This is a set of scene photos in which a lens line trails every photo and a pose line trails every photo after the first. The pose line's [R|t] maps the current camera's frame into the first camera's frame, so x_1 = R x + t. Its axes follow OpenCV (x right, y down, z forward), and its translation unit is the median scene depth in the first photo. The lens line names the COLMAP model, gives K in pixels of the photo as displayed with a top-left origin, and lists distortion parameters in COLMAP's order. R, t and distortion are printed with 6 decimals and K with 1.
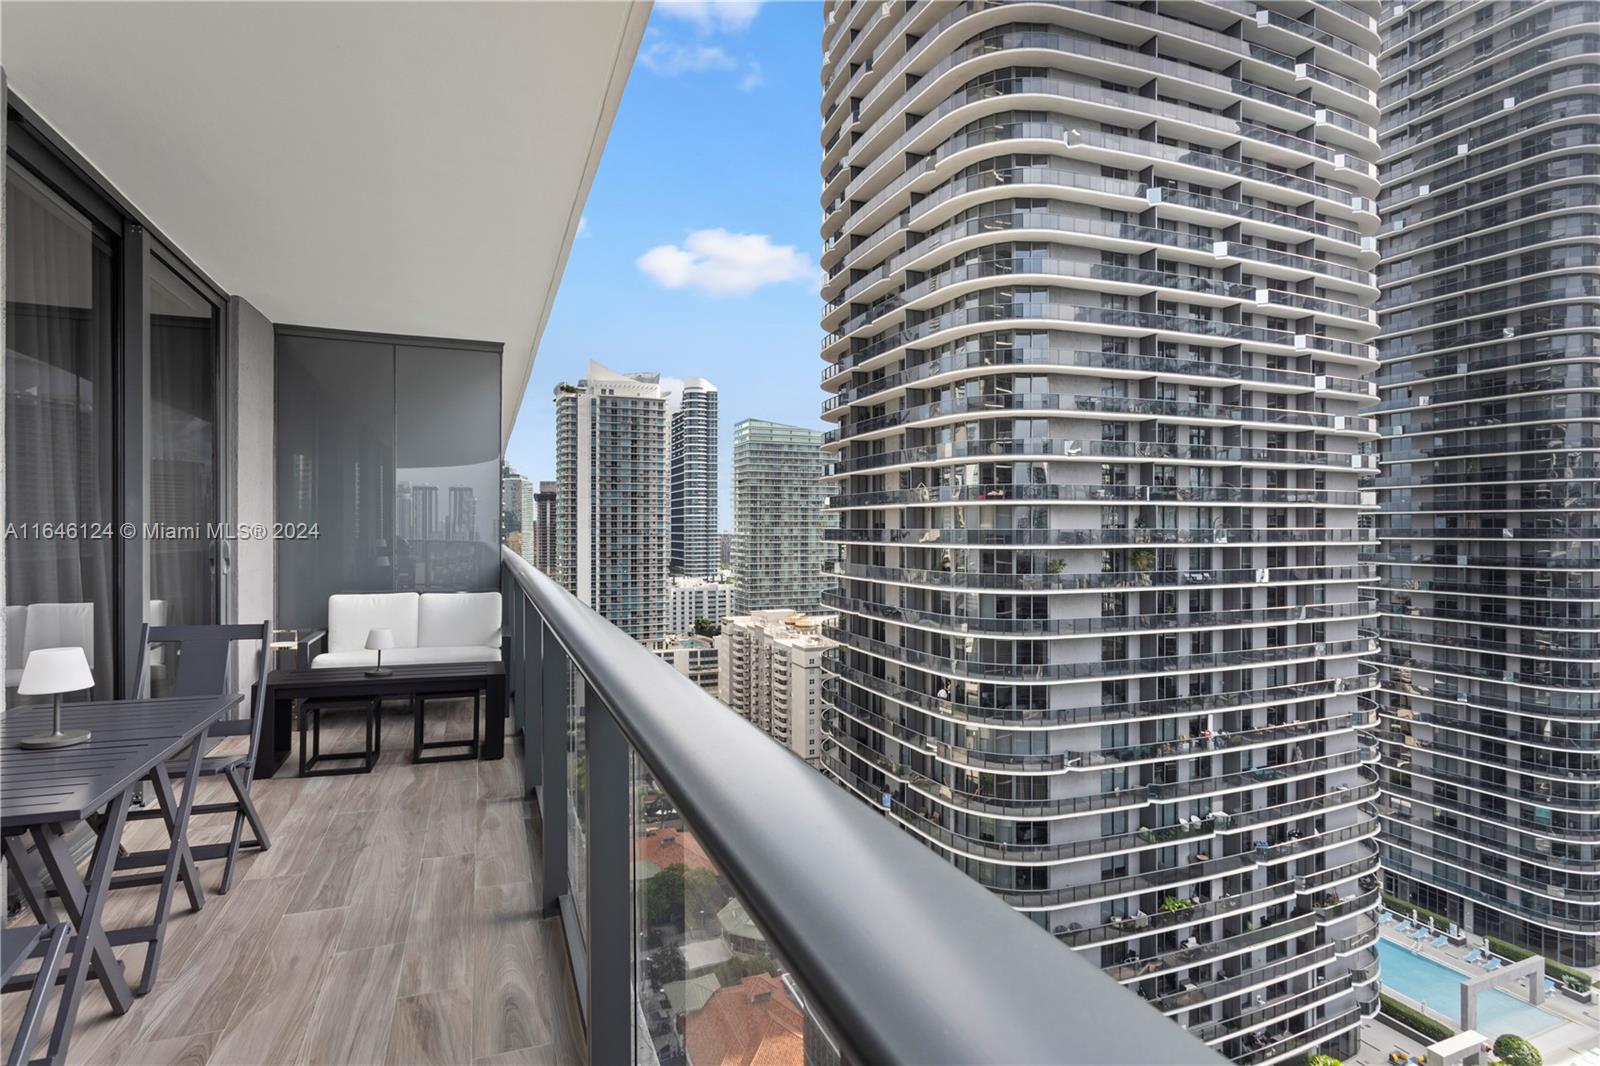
lens RADIAL K [[802.9, 0, 785.4], [0, 802.9, 535.1], [0, 0, 1]] dist [0.003892, 0.003104]
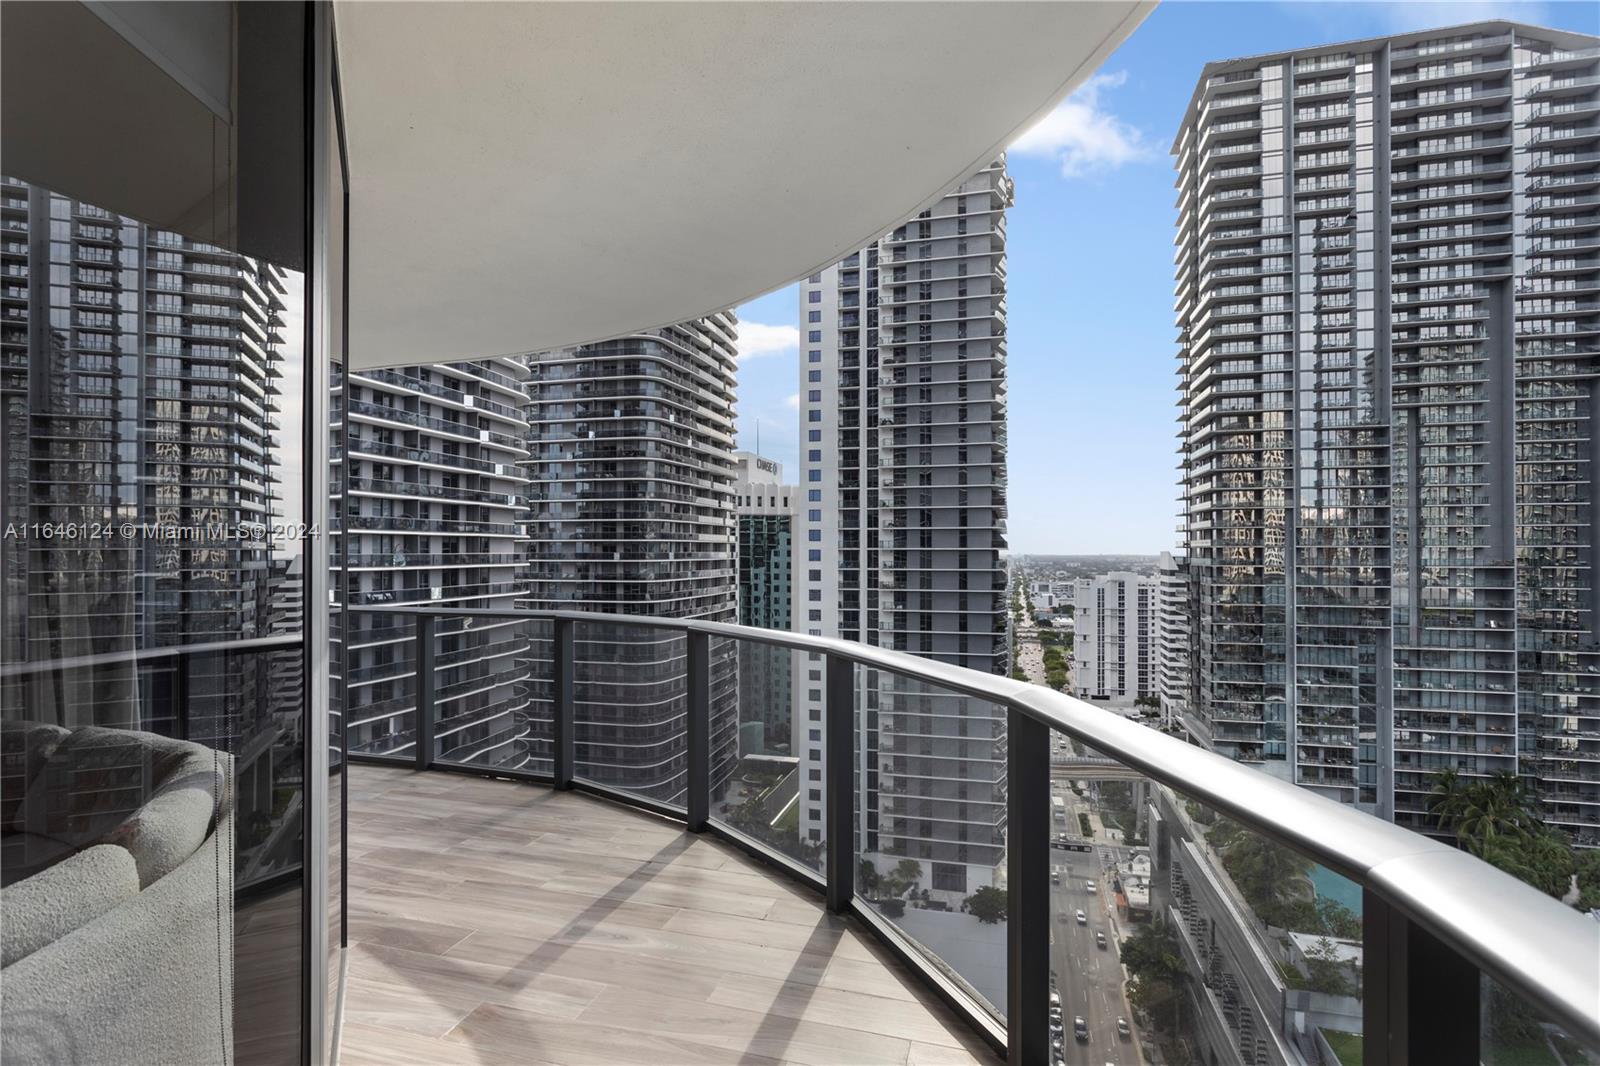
lens RADIAL K [[802.9, 0, 805.5], [0, 802.9, 546.9], [0, 0, 1]] dist [0.003892, 0.003104]
pose [[0.609219, 0.003573, 0.792994, -0.016638], [0.008856, 0.999897, -0.011308, -0.000013], [-0.792953, 0.013912, 0.609125, -0.155438]]
